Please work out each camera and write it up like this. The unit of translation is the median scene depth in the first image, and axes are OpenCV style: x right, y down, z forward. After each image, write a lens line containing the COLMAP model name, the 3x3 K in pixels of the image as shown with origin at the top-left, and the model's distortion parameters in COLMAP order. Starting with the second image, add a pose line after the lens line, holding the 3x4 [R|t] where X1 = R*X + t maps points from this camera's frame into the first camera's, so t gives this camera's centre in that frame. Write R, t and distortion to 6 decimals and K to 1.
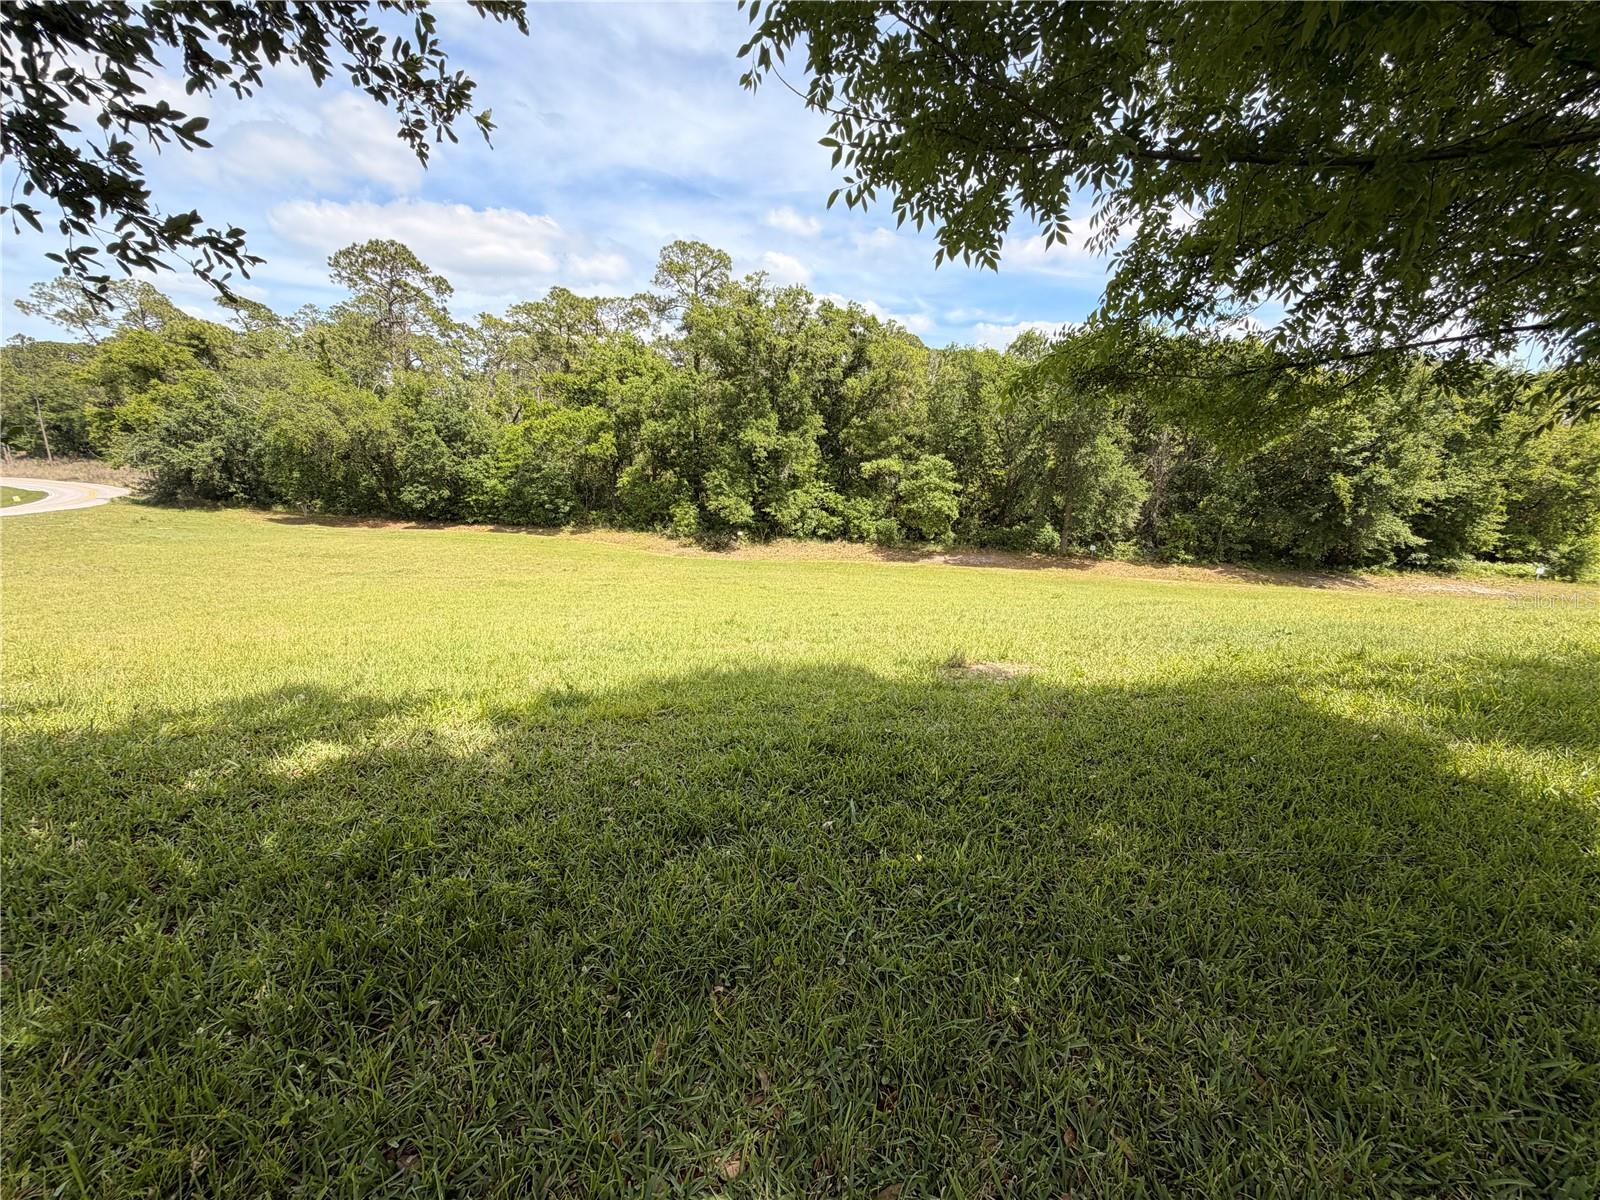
lens RADIAL K [[632.7, 0, 792.9], [0, 632.7, 600.9], [0, 0, 1]] dist [0.002478, -0.000092]
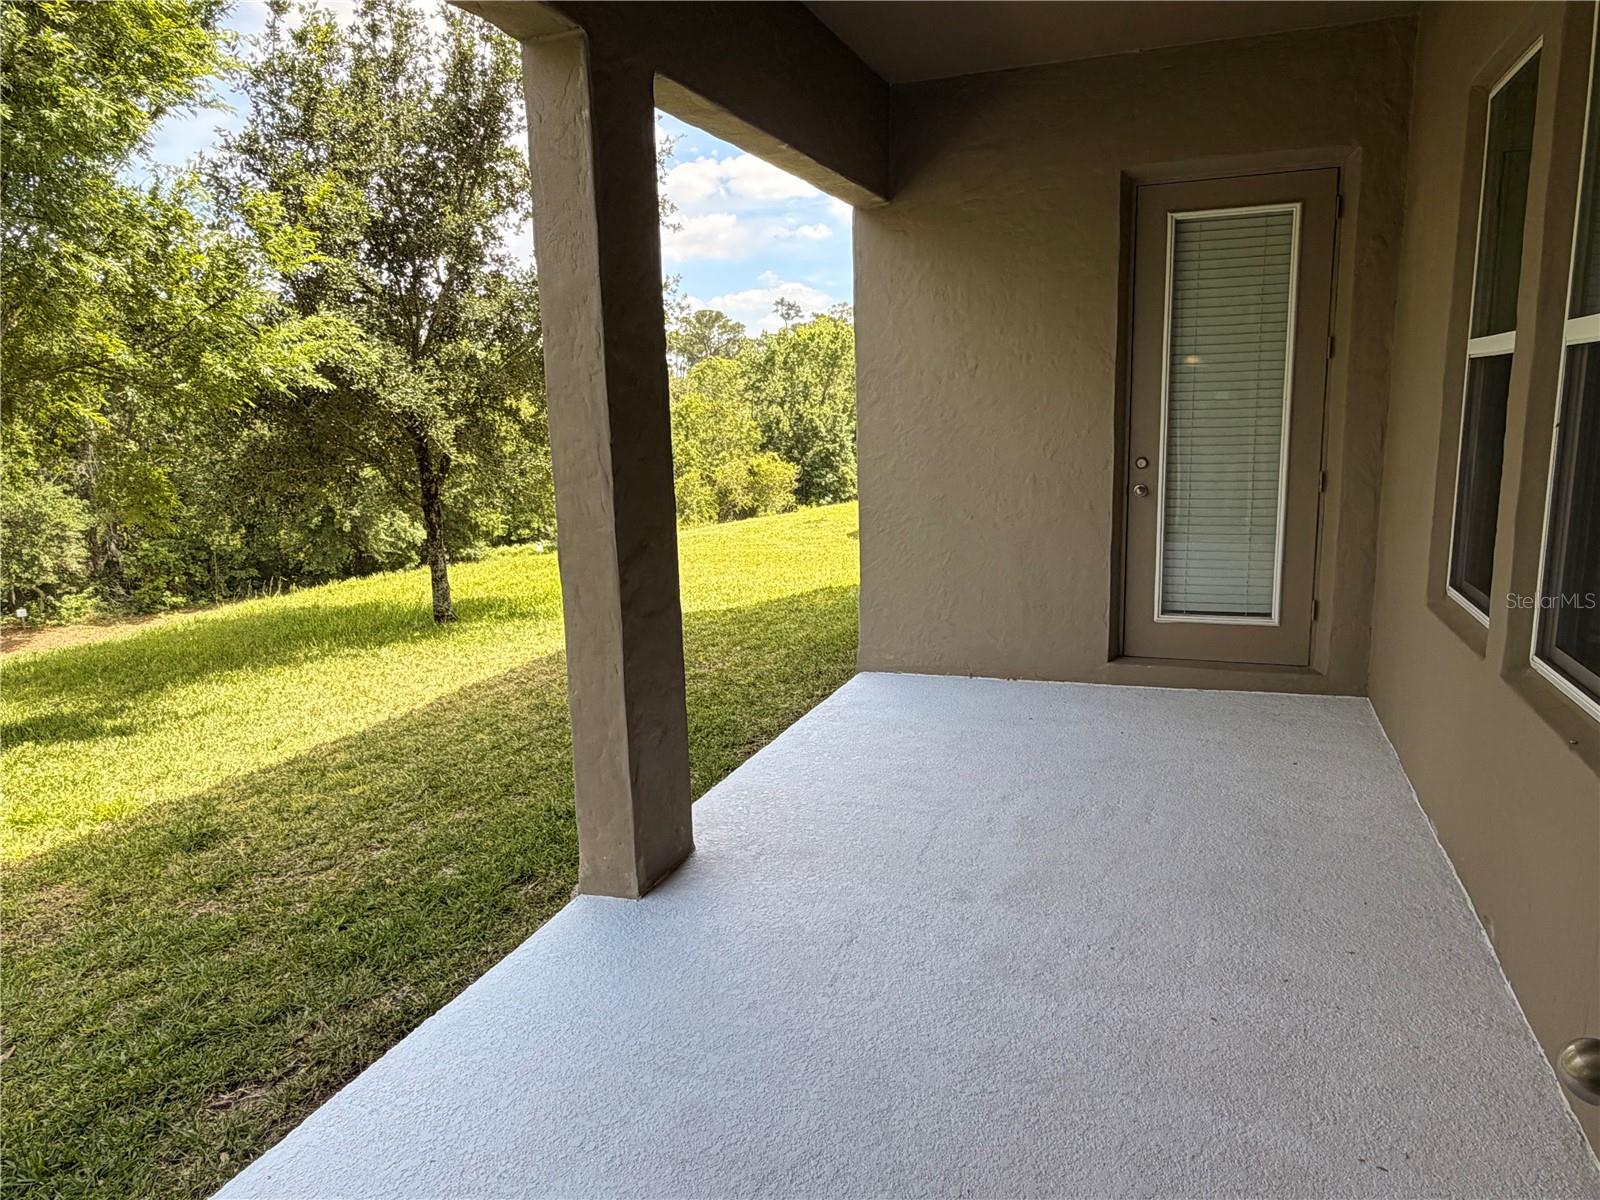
lens RADIAL K [[1078.2, 0, 795.3], [0, 1078.2, 601.1], [0, 0, 1]] dist [0.003065, -0.003587]
pose [[0.526969, -0.181138, 0.830357, 0.002463], [0.242539, 0.968446, 0.057339, 0.024344], [-0.814542, 0.171178, 0.554274, -0.171778]]
